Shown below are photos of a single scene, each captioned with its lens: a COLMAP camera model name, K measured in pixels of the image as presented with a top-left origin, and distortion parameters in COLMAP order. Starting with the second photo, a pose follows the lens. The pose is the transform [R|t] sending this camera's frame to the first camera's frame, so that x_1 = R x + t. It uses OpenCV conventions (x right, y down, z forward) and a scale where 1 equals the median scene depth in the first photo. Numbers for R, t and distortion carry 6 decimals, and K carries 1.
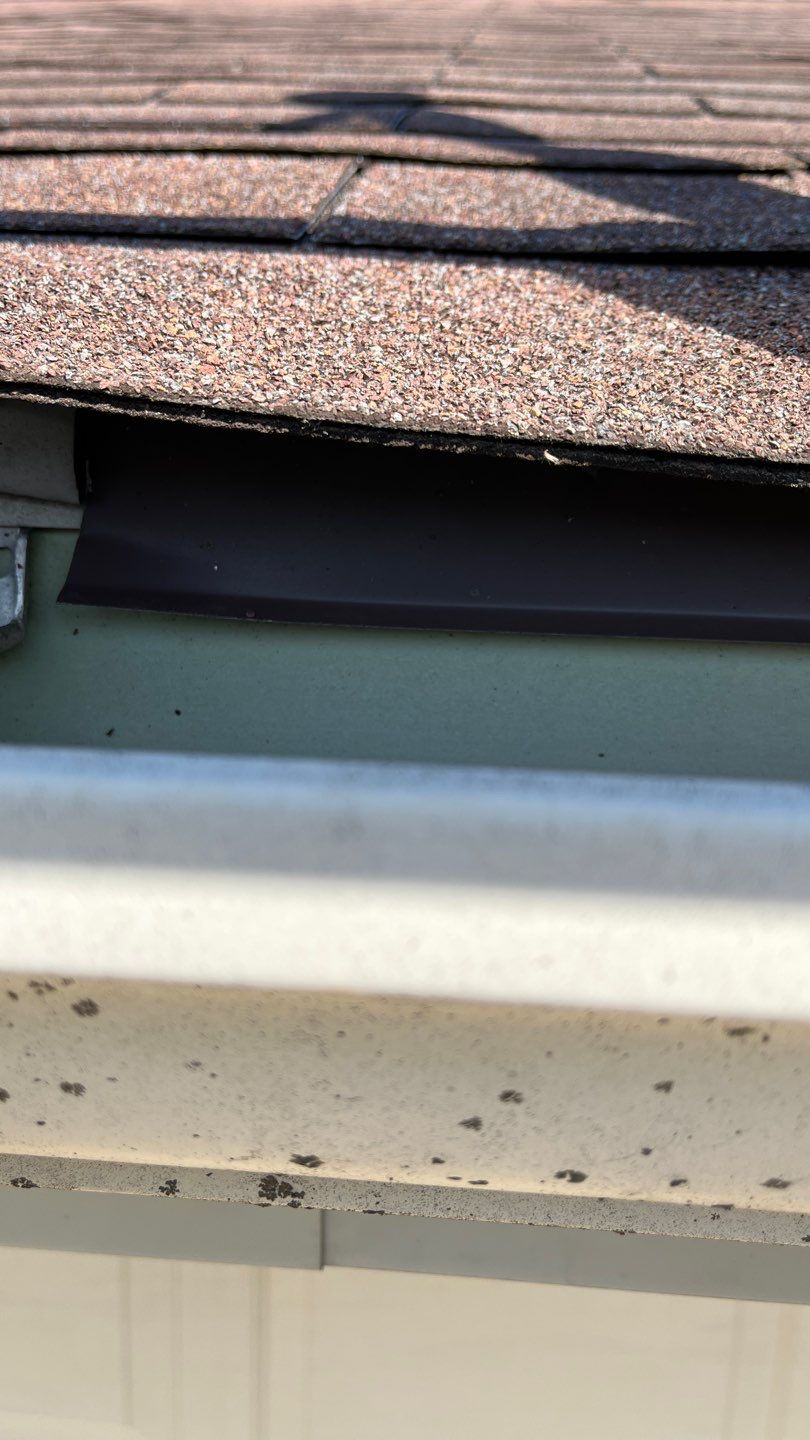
lens RADIAL K [[1119.7, 0, 386.0], [0, 1119.7, 785.0], [0, 0, 1]] dist [-0.053717, 0.108498]
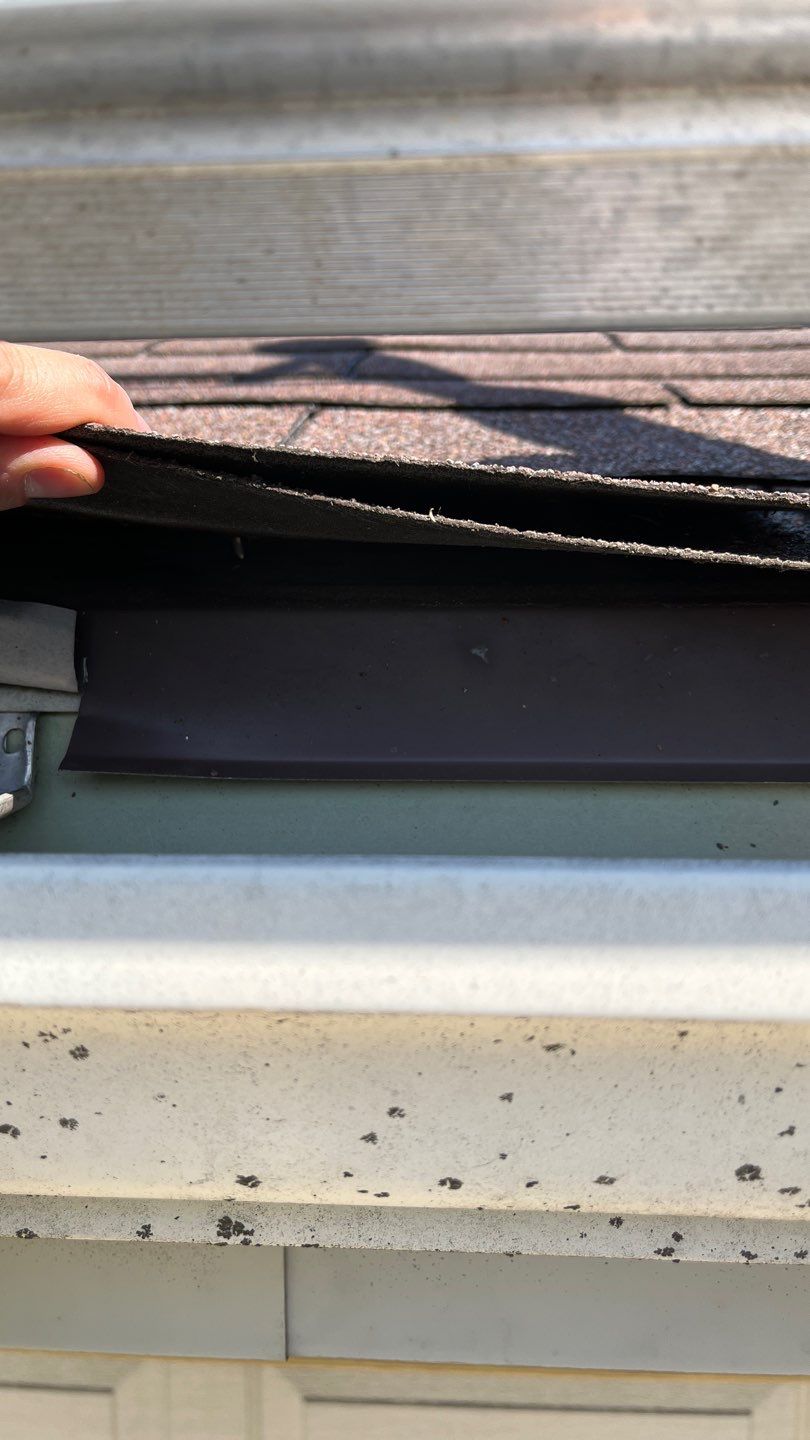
lens RADIAL K [[1090.1, 0, 360.5], [0, 1090.1, 768.4], [0, 0, 1]] dist [-0.006303, 0.093528]
pose [[0.999386, -0.033955, -0.008598, 0.059986], [0.032023, 0.985190, -0.168447, 0.058214], [0.014190, 0.168069, 0.985673, -0.227877]]
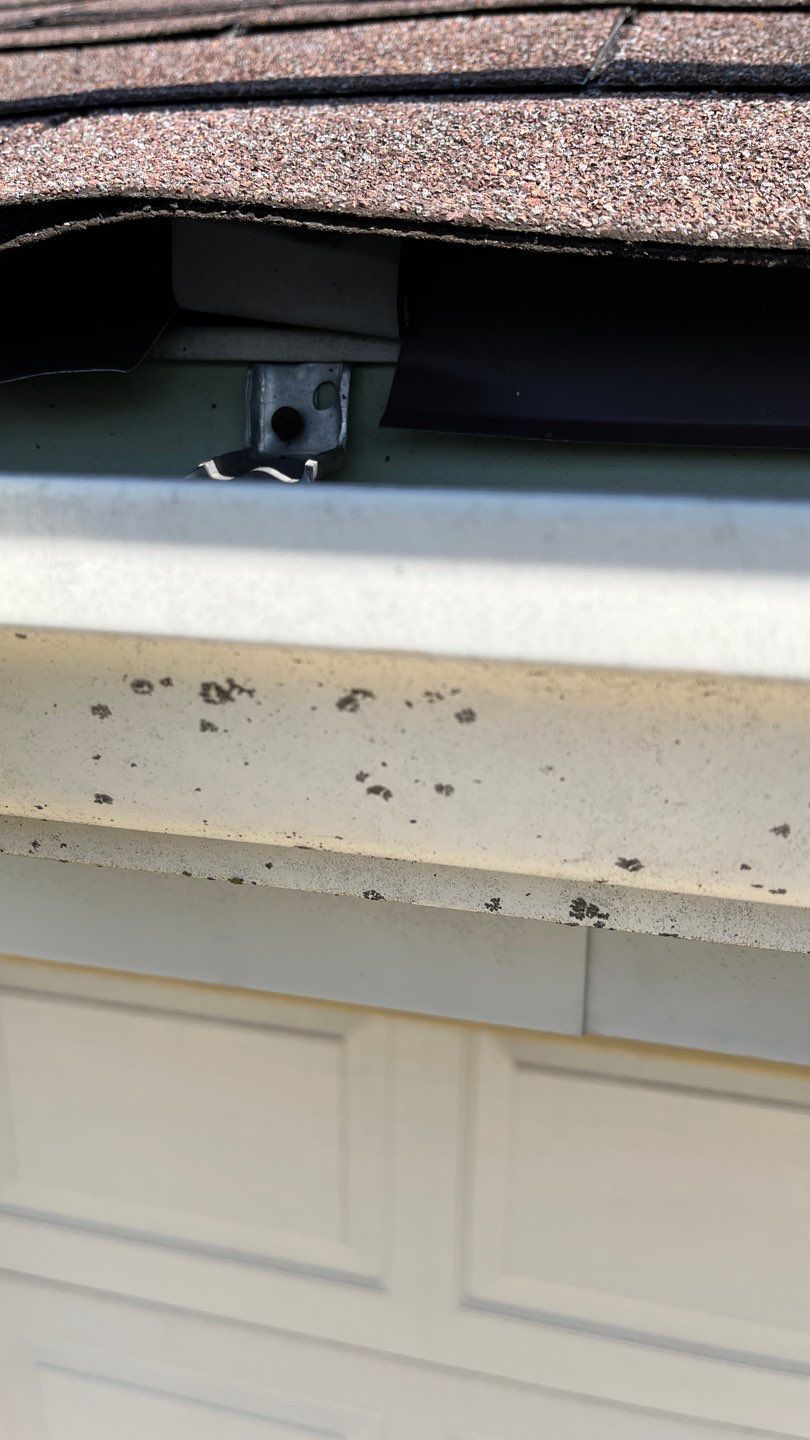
lens RADIAL K [[1091.9, 0, 406.7], [0, 1091.9, 724.5], [0, 0, 1]] dist [0.076386, -0.096796]
pose [[0.985712, 0.033175, -0.165140, -0.082497], [-0.024349, 0.998179, 0.055187, 0.089254], [0.166670, -0.050378, 0.984725, -0.136873]]
